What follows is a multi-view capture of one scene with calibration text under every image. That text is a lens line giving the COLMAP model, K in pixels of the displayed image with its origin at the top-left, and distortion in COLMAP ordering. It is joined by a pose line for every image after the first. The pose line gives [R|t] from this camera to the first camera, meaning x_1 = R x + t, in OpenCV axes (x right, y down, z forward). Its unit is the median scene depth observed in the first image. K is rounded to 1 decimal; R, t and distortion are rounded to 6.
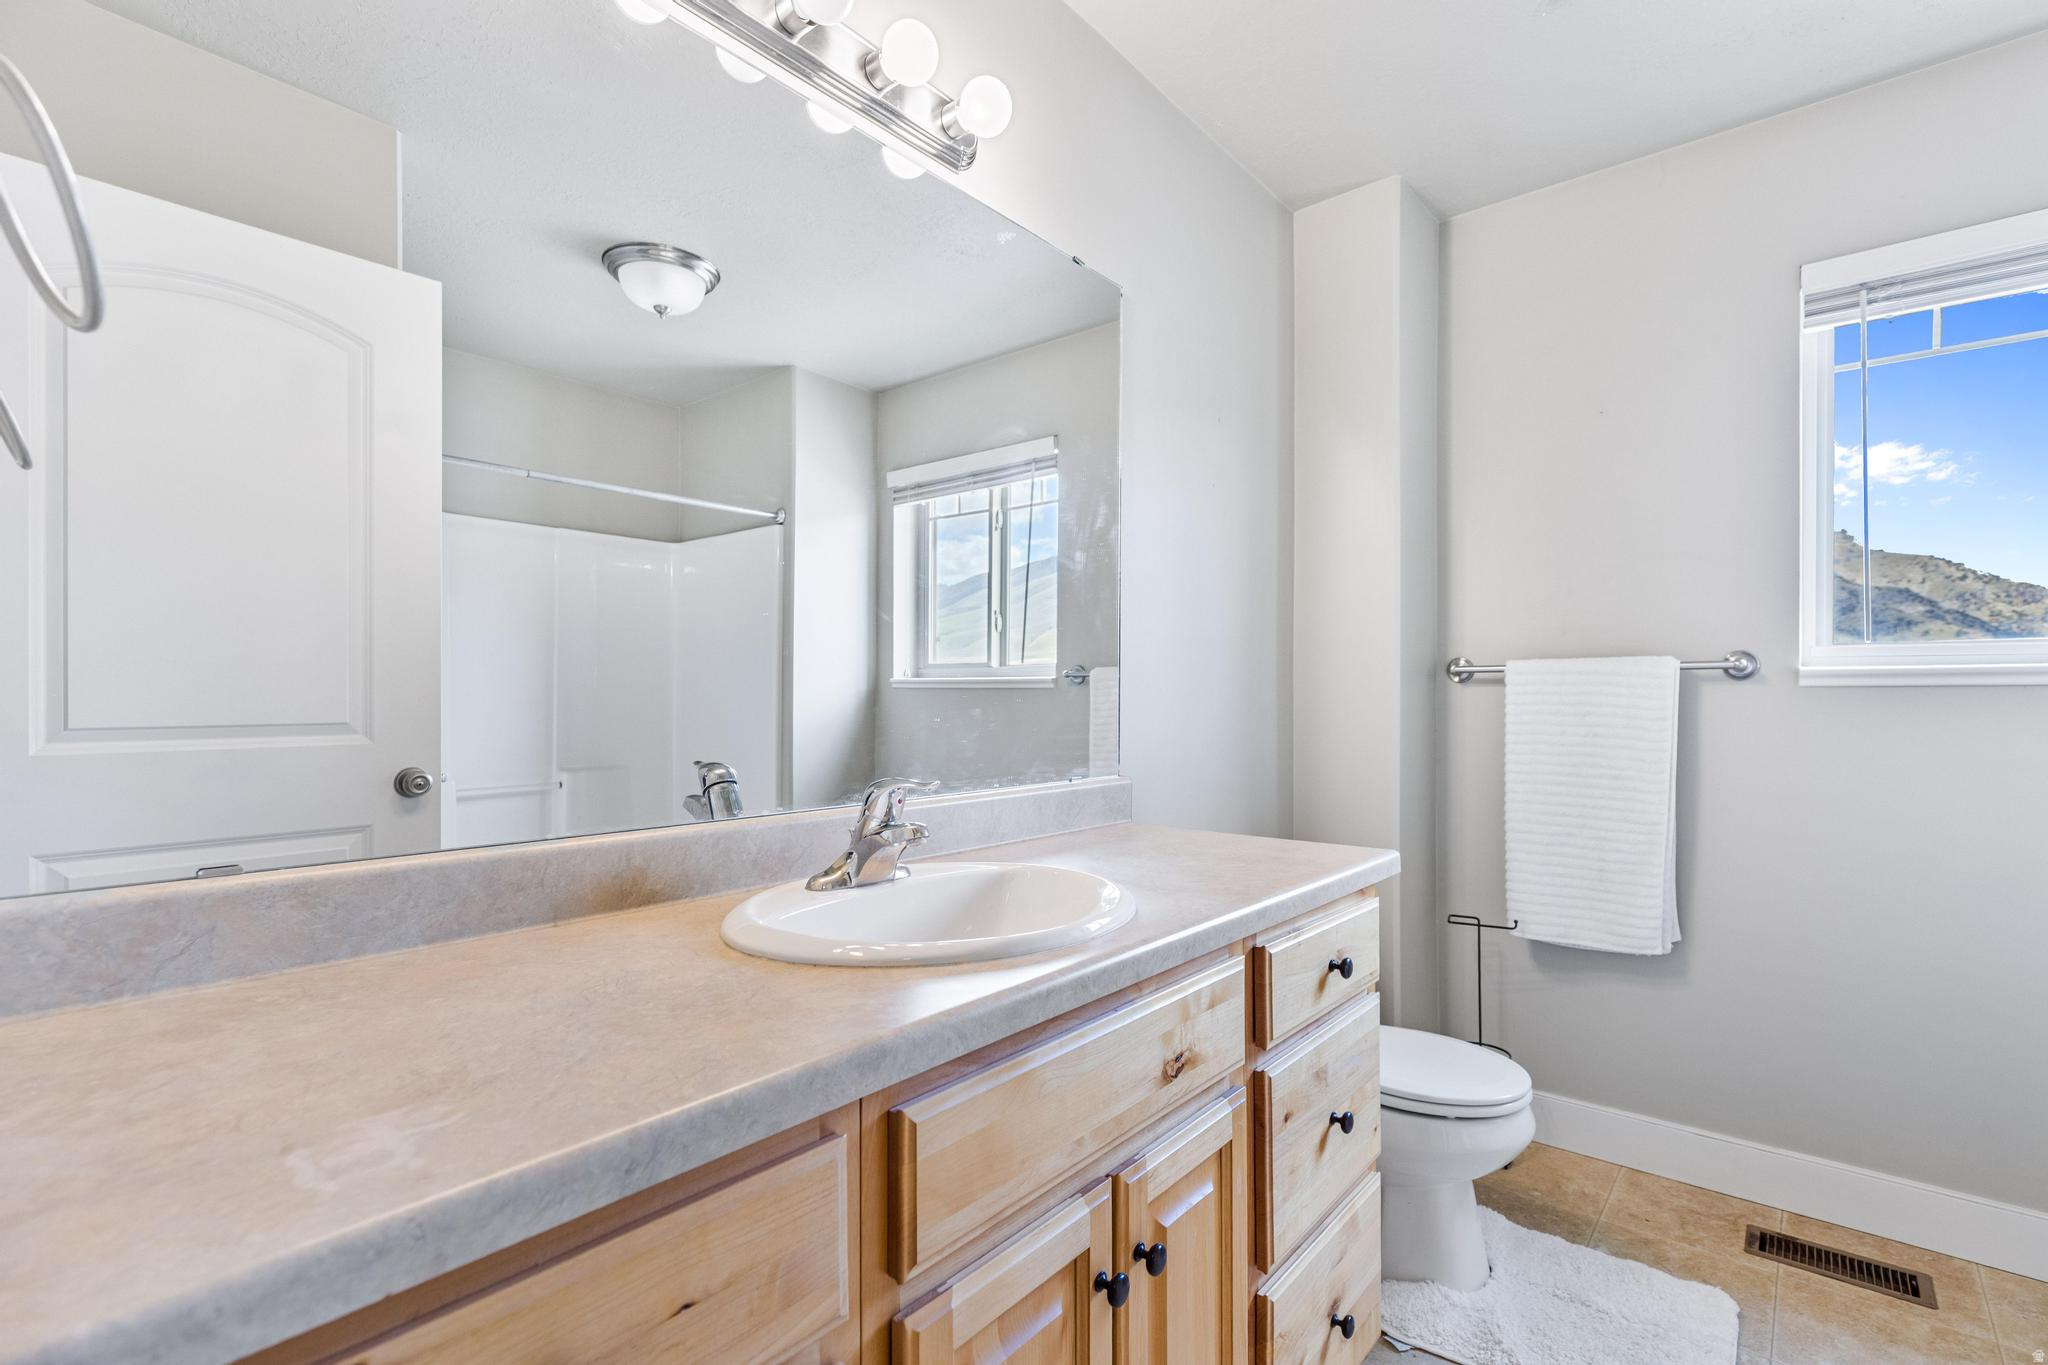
lens RADIAL K [[925.2, 0, 1040.5], [0, 925.2, 685.4], [0, 0, 1]] dist [0.003019, -0.000812]
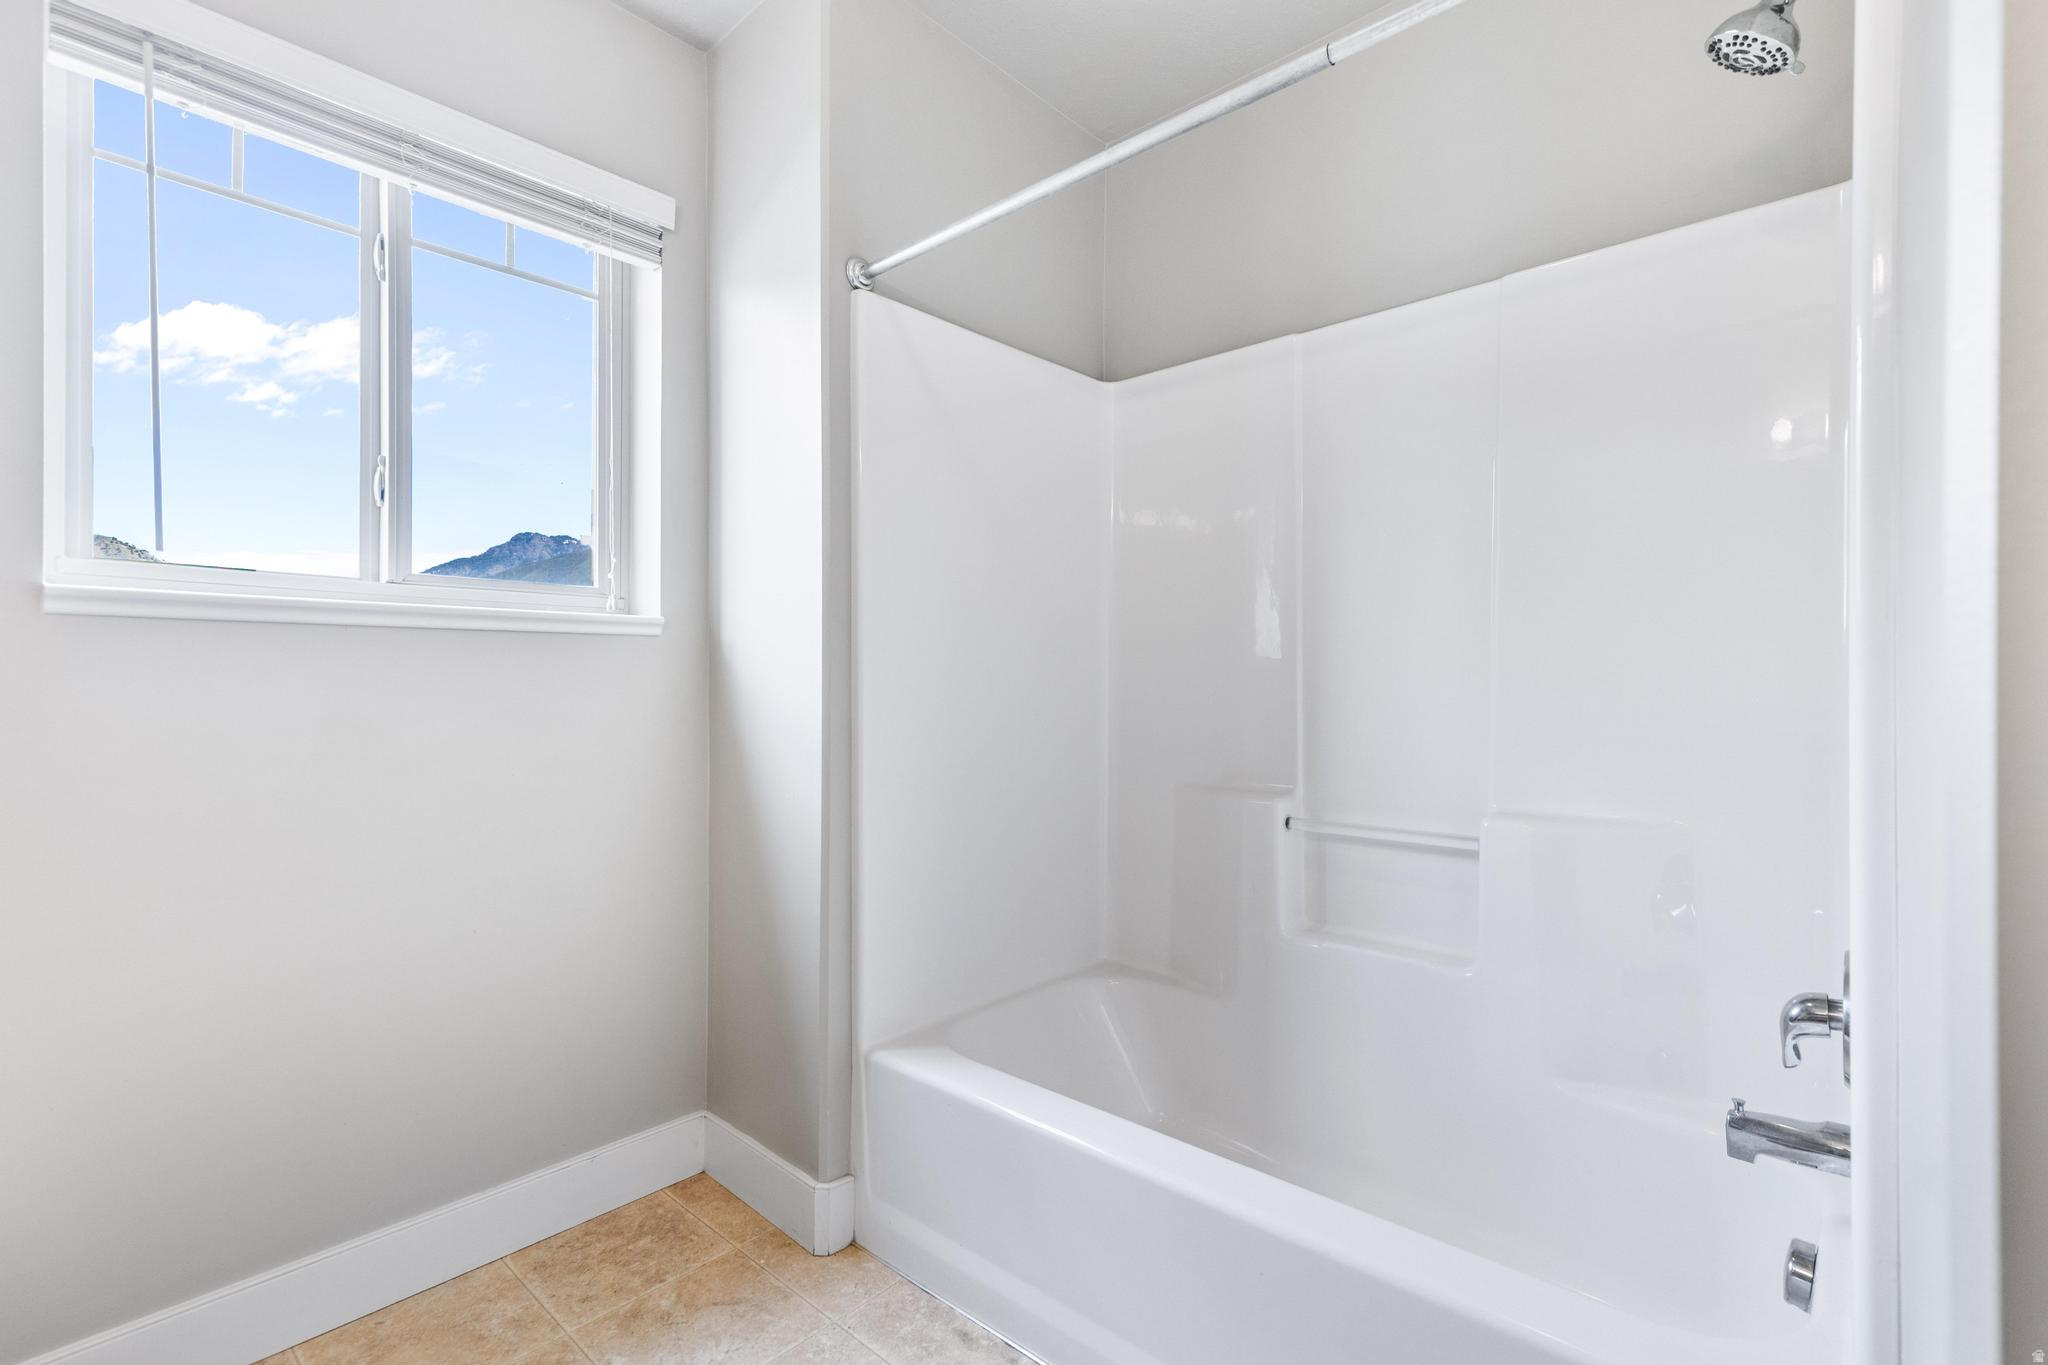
lens RADIAL K [[925.2, 0, 1033.5], [0, 925.2, 680.0], [0, 0, 1]] dist [0.003019, -0.000812]
pose [[0.022881, -0.002117, 0.999736, 0.207995], [-0.006491, 0.999976, 0.002266, 0.040867], [-0.999717, -0.006541, 0.022866, 0.317113]]
